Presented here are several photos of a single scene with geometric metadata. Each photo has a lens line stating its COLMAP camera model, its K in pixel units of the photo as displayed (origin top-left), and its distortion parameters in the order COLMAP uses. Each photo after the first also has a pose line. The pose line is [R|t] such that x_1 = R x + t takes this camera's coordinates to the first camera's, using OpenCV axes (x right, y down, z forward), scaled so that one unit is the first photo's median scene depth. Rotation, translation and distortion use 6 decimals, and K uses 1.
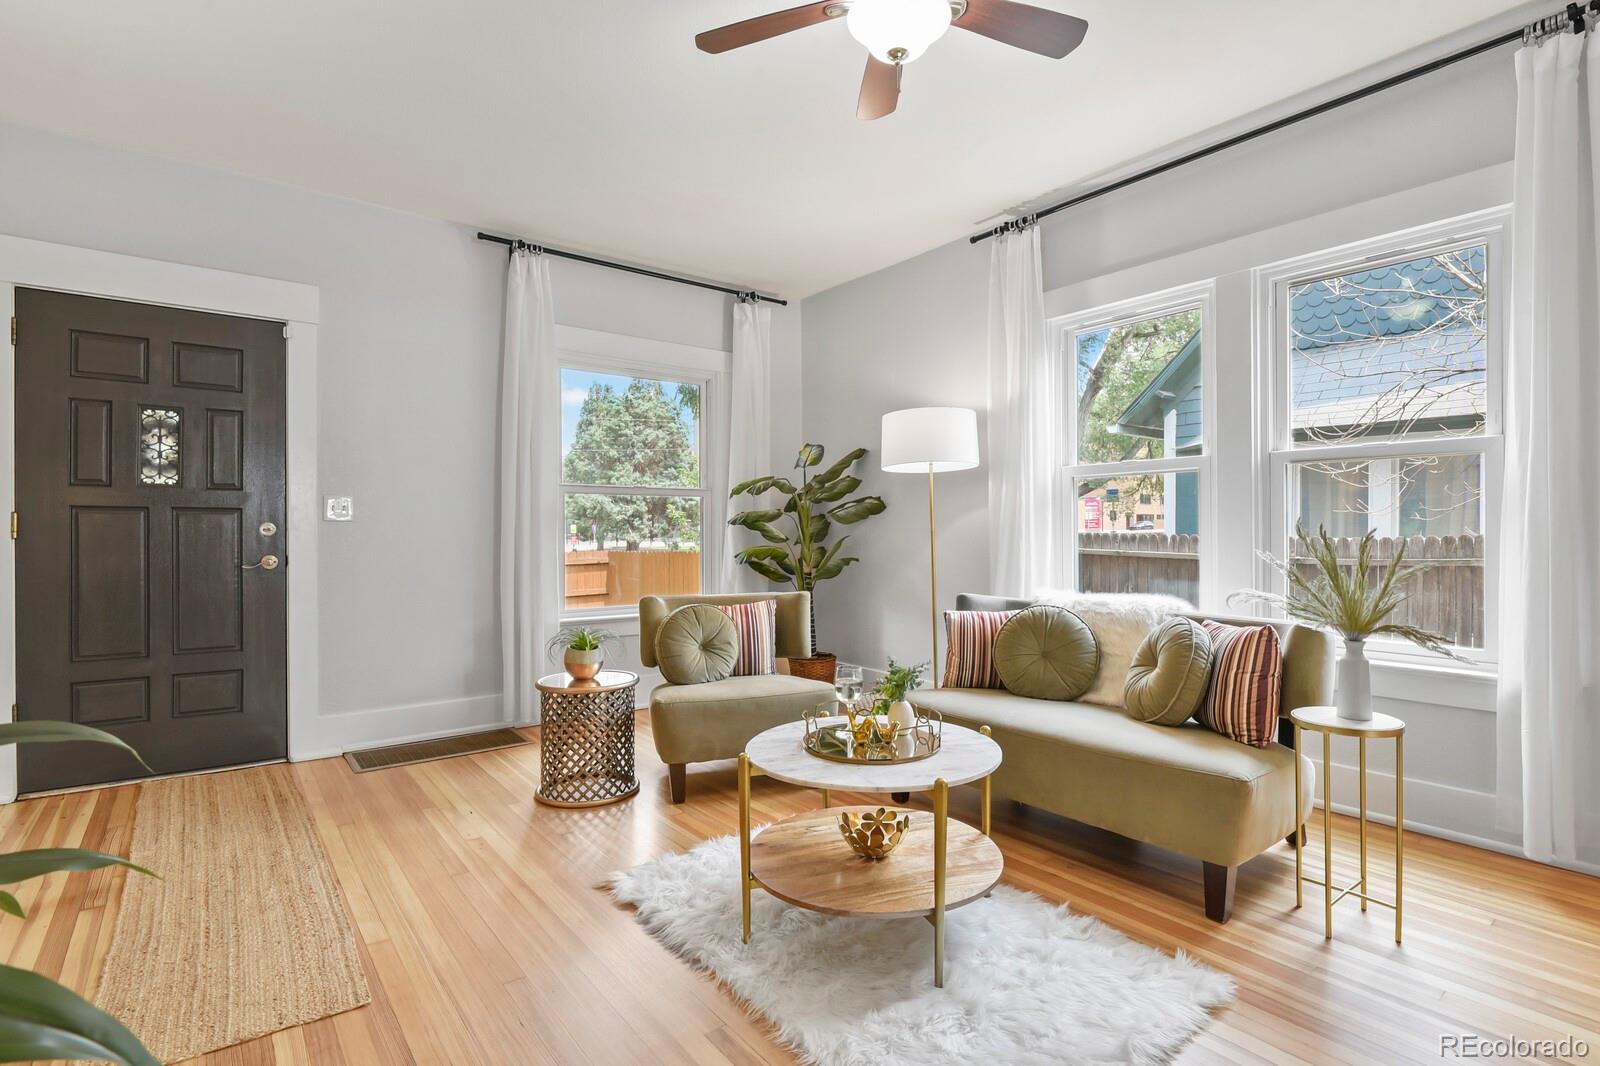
lens RADIAL K [[770.8, 0, 798.6], [0, 770.8, 532.0], [0, 0, 1]] dist [-0.005306, -0.005218]
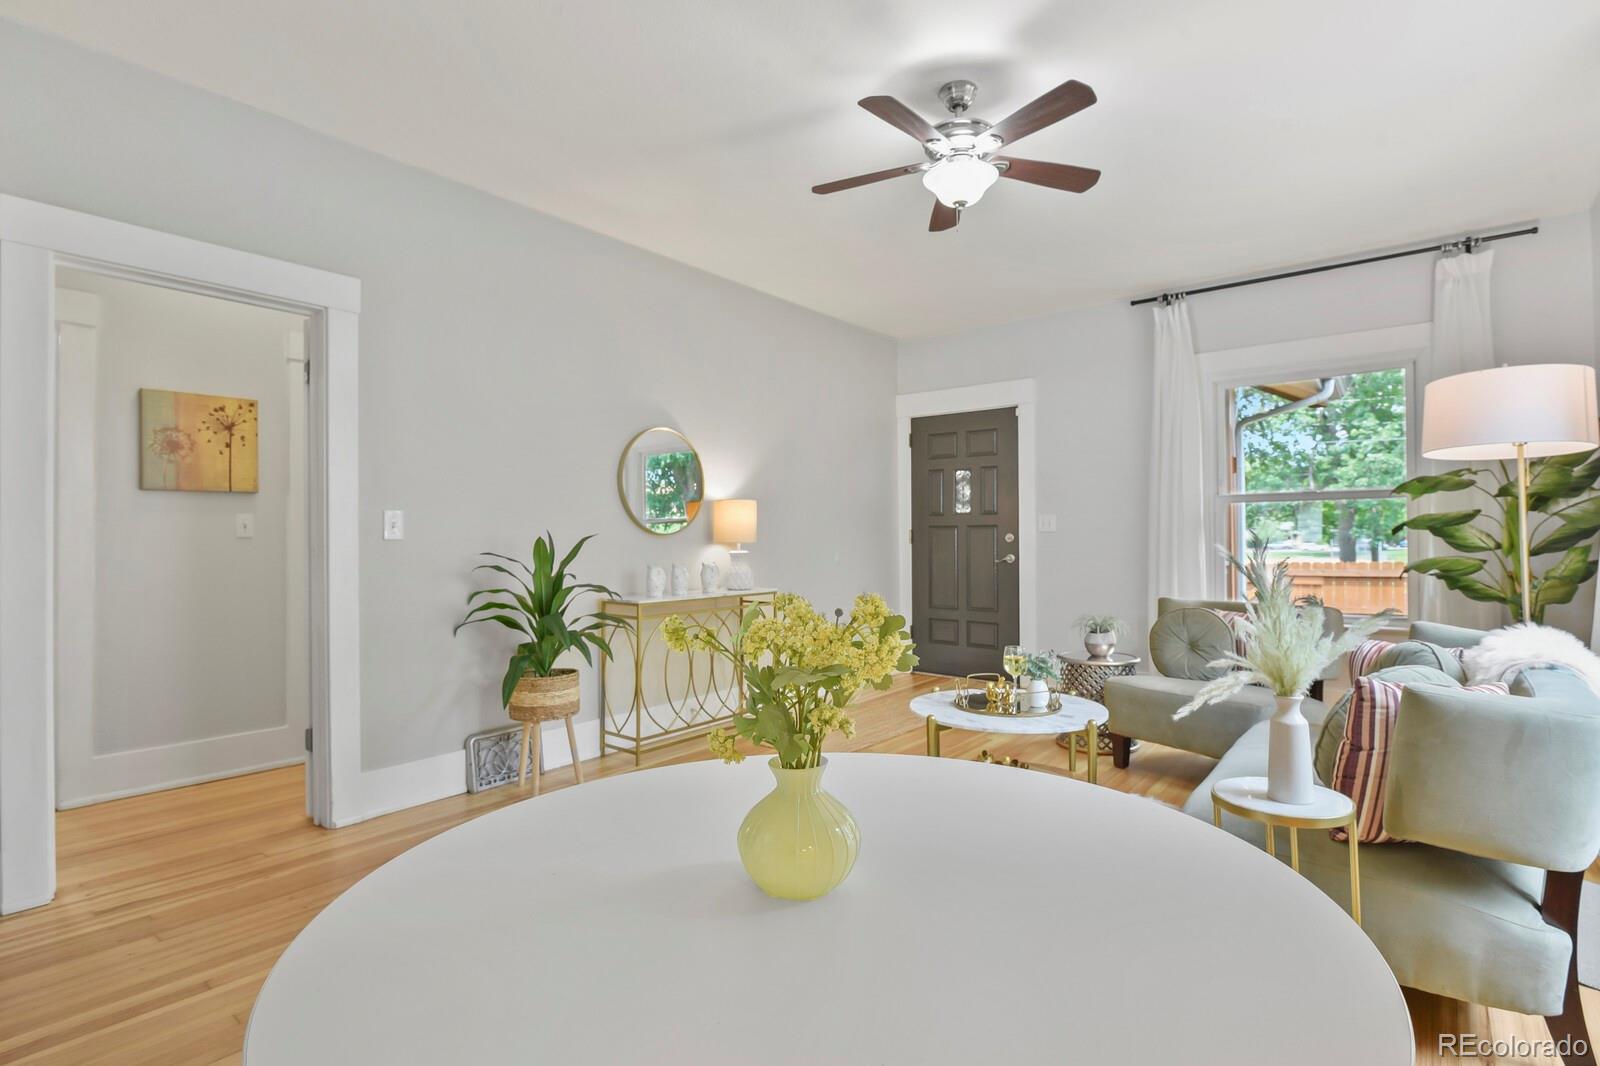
lens RADIAL K [[770.8, 0, 800.7], [0, 770.8, 533.5], [0, 0, 1]] dist [-0.005306, -0.005218]
pose [[0.232947, -0.005891, -0.972472, 0.806647], [0.004416, 0.999978, -0.004999, -0.007082], [0.972479, -0.003130, 0.232968, 0.215657]]
